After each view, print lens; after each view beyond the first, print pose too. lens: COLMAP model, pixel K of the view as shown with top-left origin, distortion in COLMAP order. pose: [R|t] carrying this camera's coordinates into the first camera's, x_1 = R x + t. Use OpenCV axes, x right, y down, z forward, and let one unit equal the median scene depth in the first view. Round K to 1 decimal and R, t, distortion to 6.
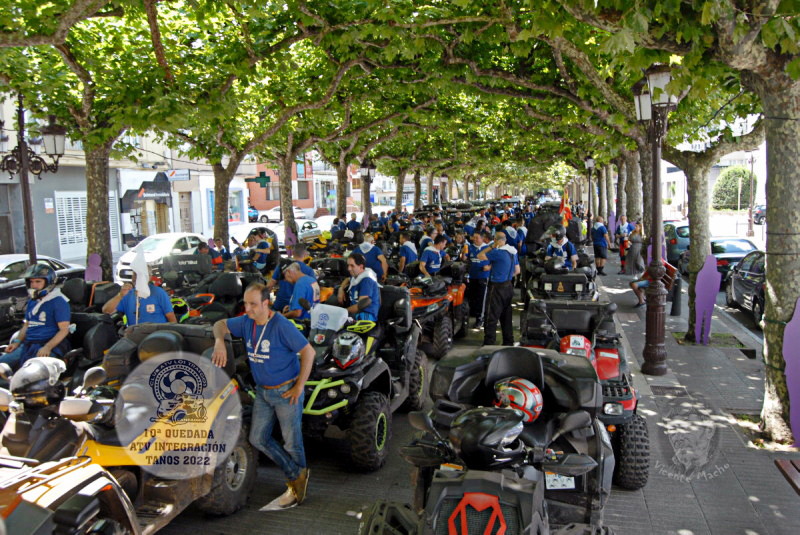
lens RADIAL K [[626.5, 0, 400.0], [0, 626.5, 267.5], [0, 0, 1]] dist [-0.102390, 0.044151]
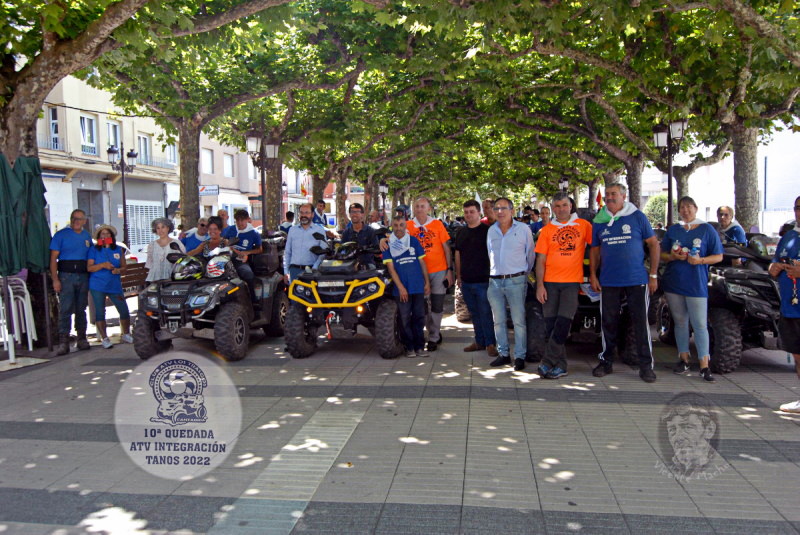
lens RADIAL K [[626.5, 0, 400.0], [0, 626.5, 267.5], [0, 0, 1]] dist [-0.102390, 0.044151]
pose [[0.992411, 0.002396, 0.122938, -0.527164], [0.003769, 0.998748, -0.049887, 0.183315], [-0.122904, 0.049972, 0.991160, -0.615101]]
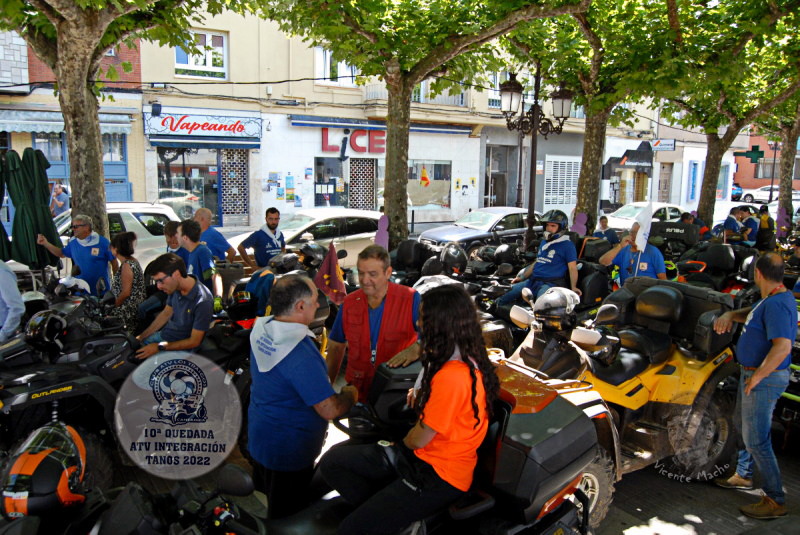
lens RADIAL K [[626.5, 0, 400.0], [0, 626.5, 267.5], [0, 0, 1]] dist [-0.102390, 0.044151]
pose [[0.743192, 0.147878, -0.652532, -0.019701], [-0.117342, 0.988962, 0.090475, 0.012279], [0.658708, 0.009328, 0.752341, -0.017958]]
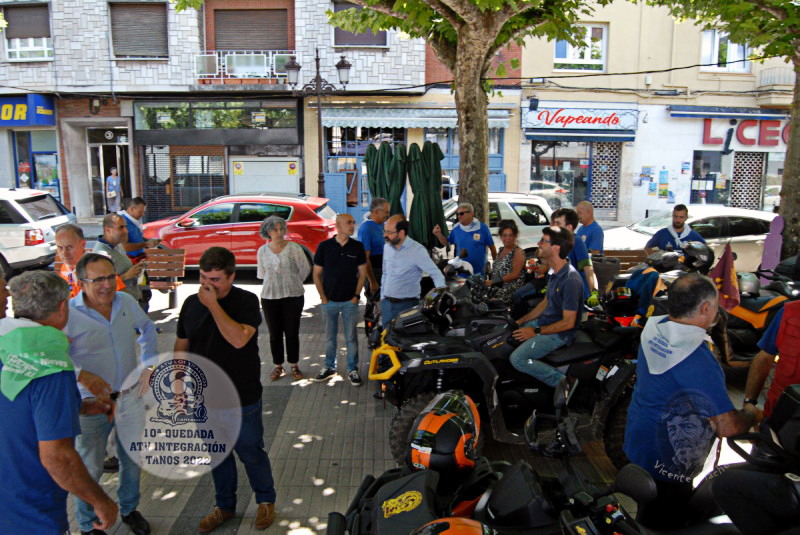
lens RADIAL K [[626.5, 0, 400.0], [0, 626.5, 267.5], [0, 0, 1]] dist [-0.102390, 0.044151]
pose [[0.265573, 0.199792, -0.943162, -0.029680], [-0.126333, 0.977068, 0.171402, 0.015149], [0.955778, 0.073633, 0.284723, -0.029104]]
